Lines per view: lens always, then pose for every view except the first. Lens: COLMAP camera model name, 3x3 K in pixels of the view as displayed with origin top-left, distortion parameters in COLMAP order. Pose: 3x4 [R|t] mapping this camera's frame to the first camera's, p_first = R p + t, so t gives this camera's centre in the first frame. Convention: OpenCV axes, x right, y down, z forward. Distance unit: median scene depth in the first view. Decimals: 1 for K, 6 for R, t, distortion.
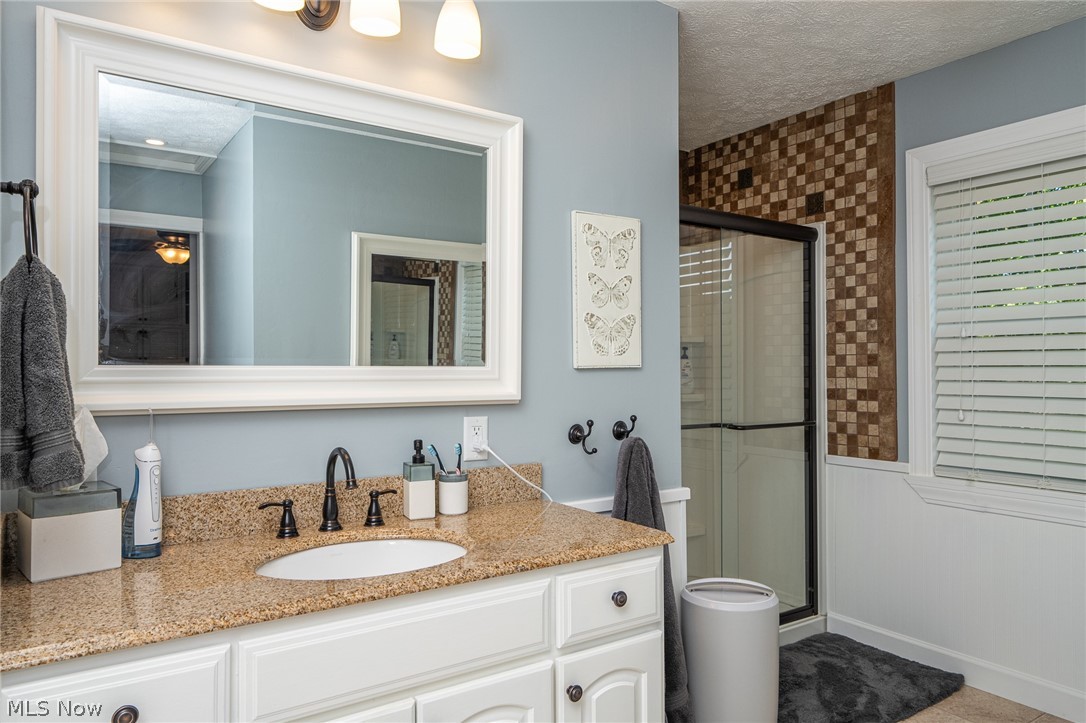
lens RADIAL K [[726.4, 0, 542.4], [0, 726.4, 356.2], [0, 0, 1]] dist [0.015989, 0.005226]
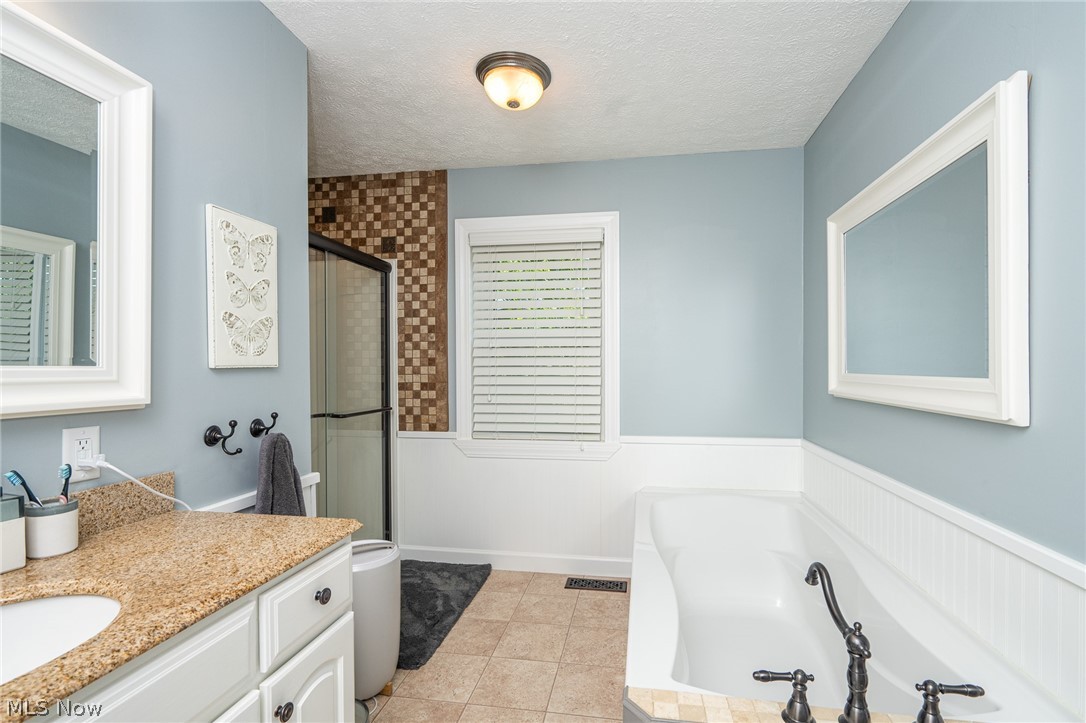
lens RADIAL K [[498.7, 0, 547.7], [0, 498.7, 369.4], [0, 0, 1]] dist [0.001650, 0.000639]
pose [[0.686711, -0.004078, 0.726919, -0.119437], [-0.010604, 0.999822, 0.015626, 0.002861], [-0.726853, -0.018439, 0.686546, 0.199257]]
